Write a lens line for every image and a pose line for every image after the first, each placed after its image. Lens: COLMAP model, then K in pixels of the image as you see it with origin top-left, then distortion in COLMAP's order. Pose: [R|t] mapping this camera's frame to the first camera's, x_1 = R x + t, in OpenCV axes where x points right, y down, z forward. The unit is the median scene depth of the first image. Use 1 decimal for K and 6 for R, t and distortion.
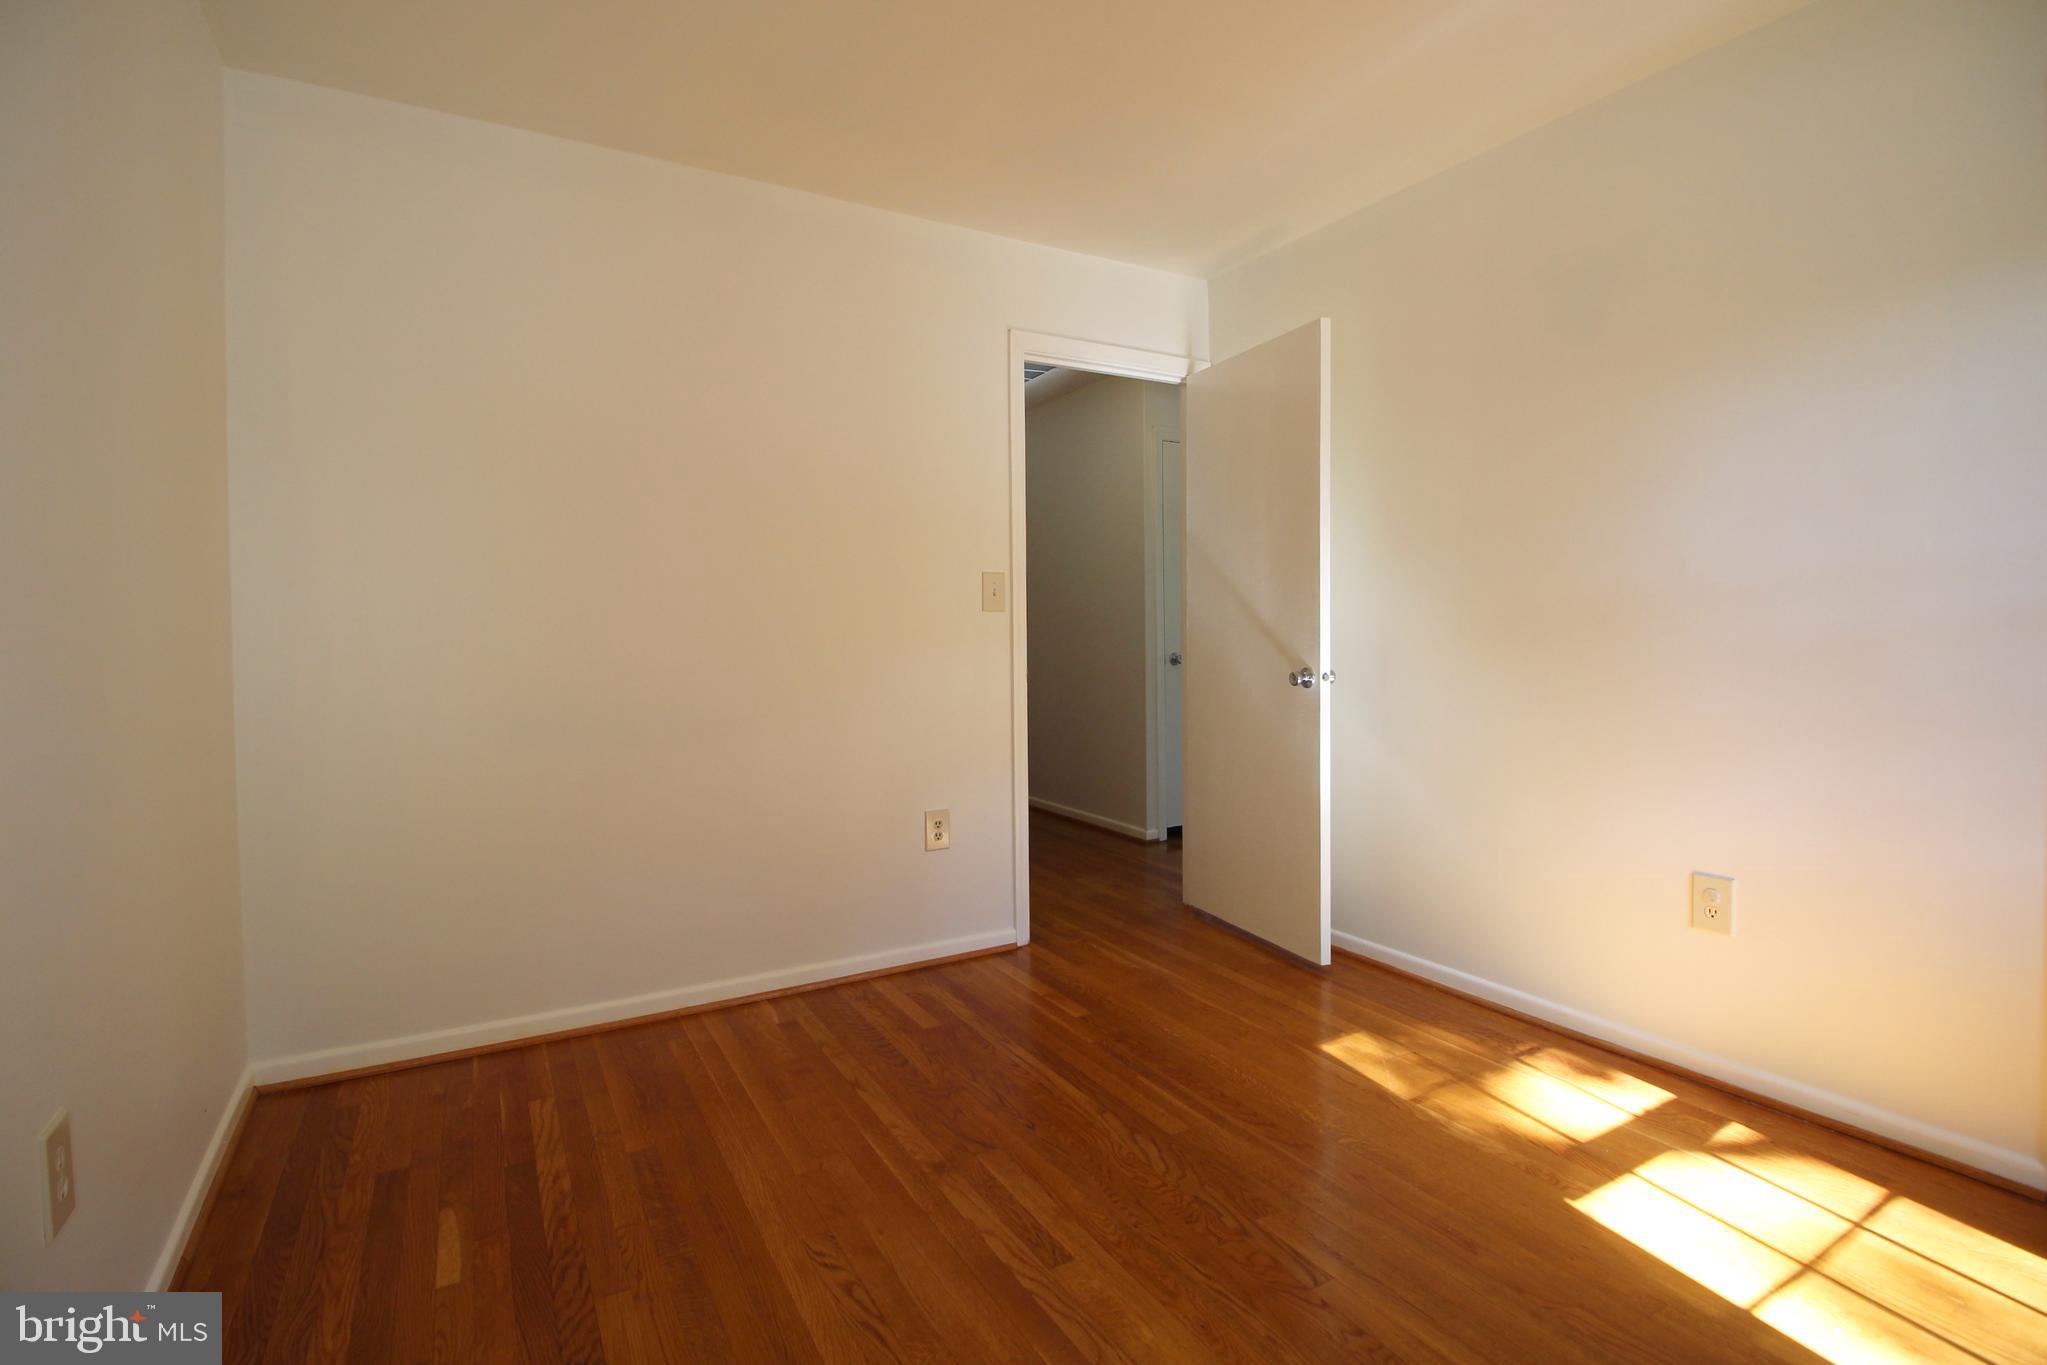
lens RADIAL K [[942.9, 0, 1012.1], [0, 942.9, 658.8], [0, 0, 1]] dist [0.002025, -0.014607]
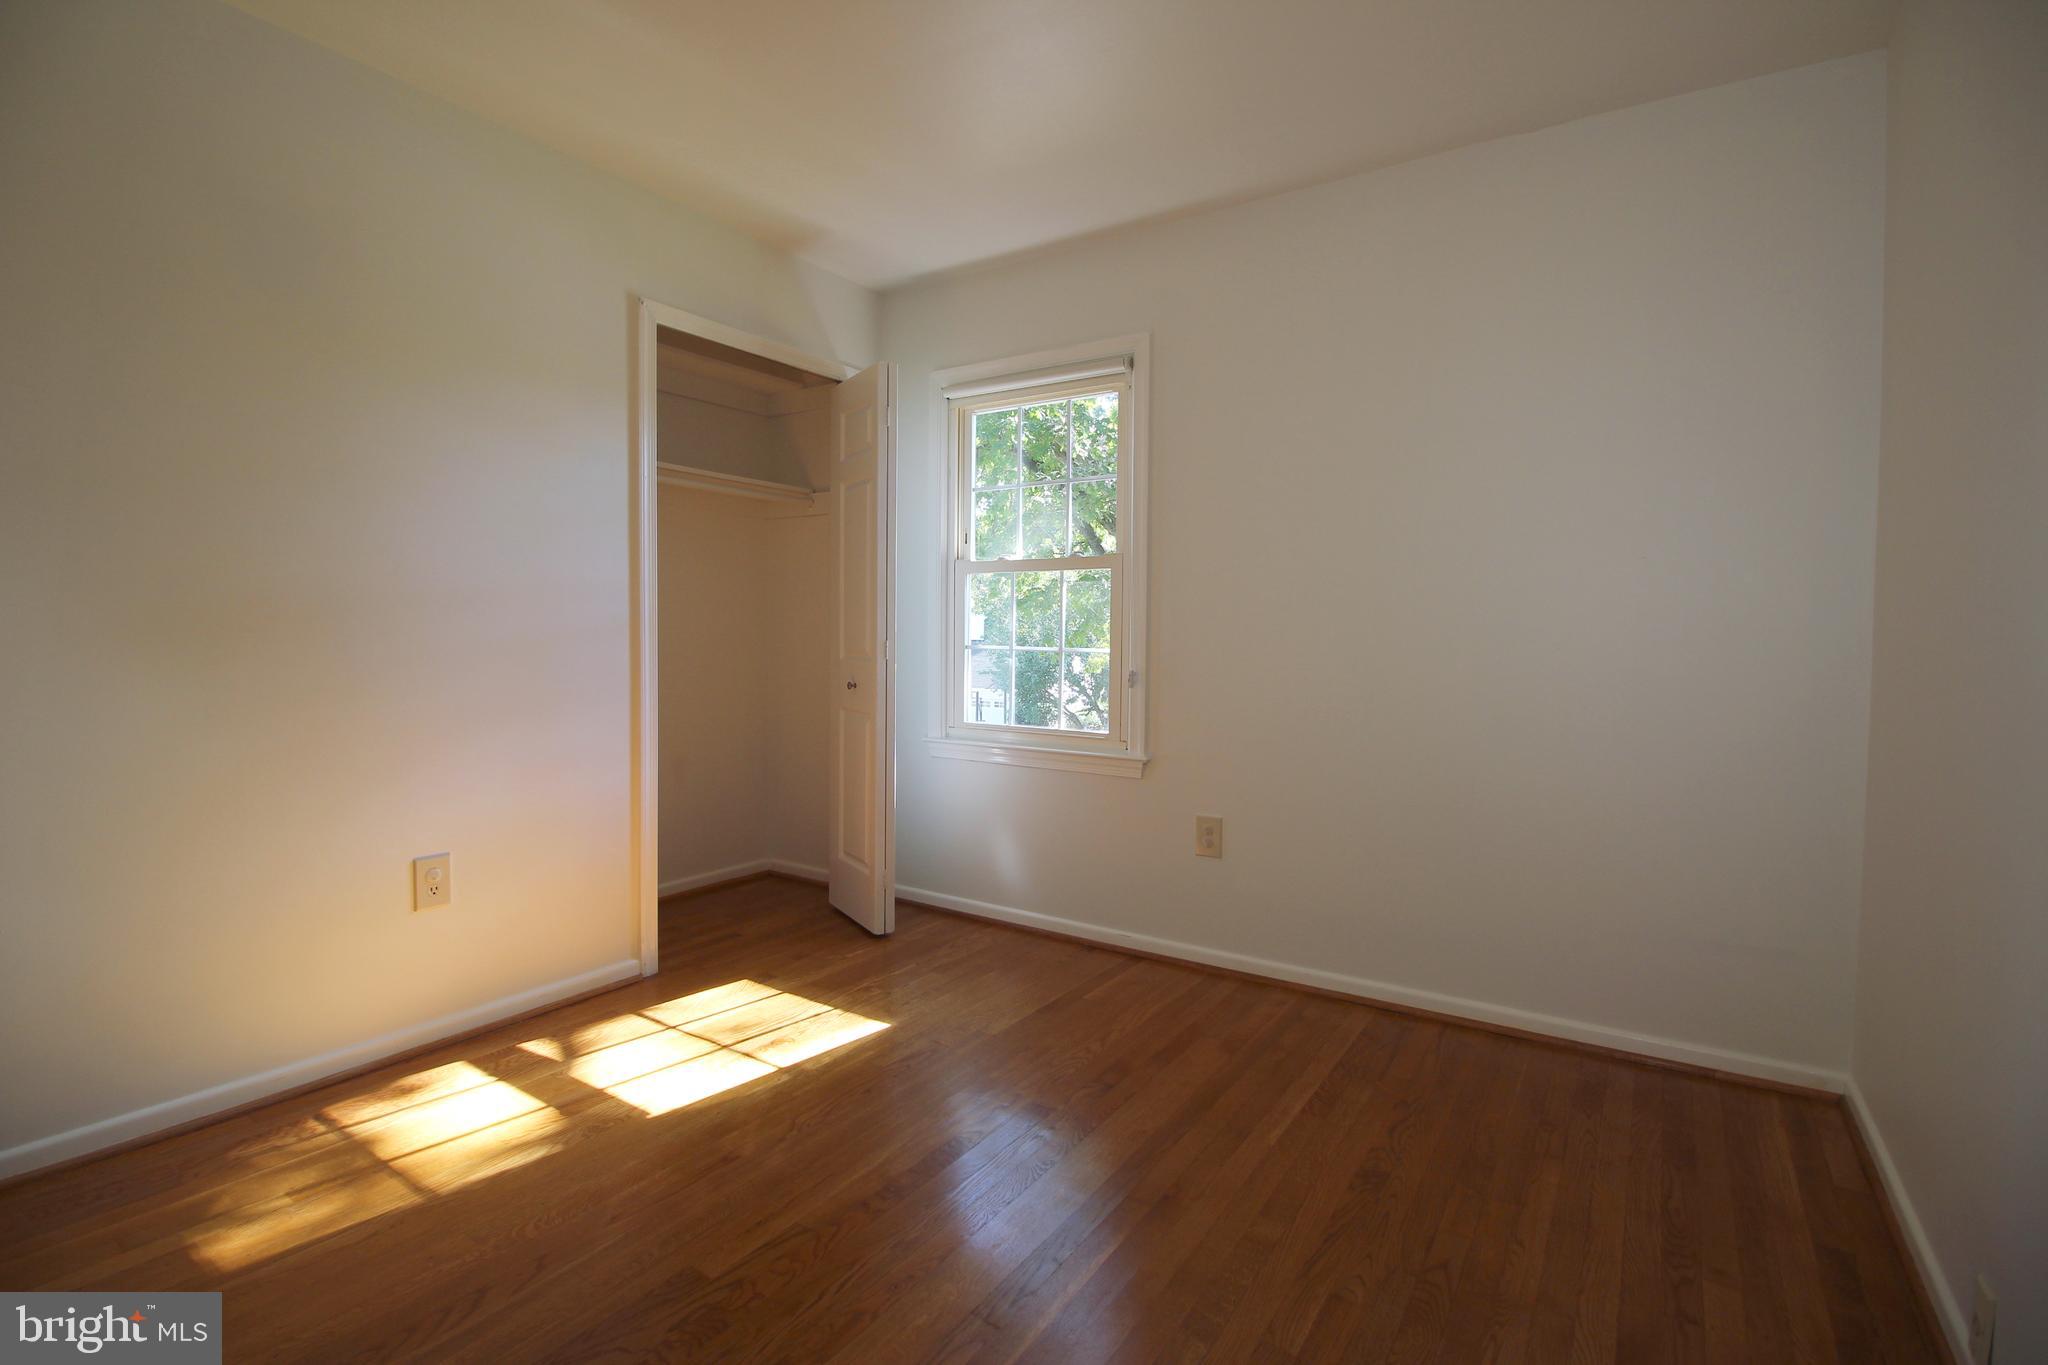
lens RADIAL K [[943.4, 0, 1012.6], [0, 943.4, 658.8], [0, 0, 1]] dist [0.002025, -0.014607]
pose [[-0.444646, -0.011796, 0.895629, -0.604749], [0.014944, 0.999676, 0.020585, -0.009134], [-0.895582, 0.022538, -0.444326, 1.021974]]
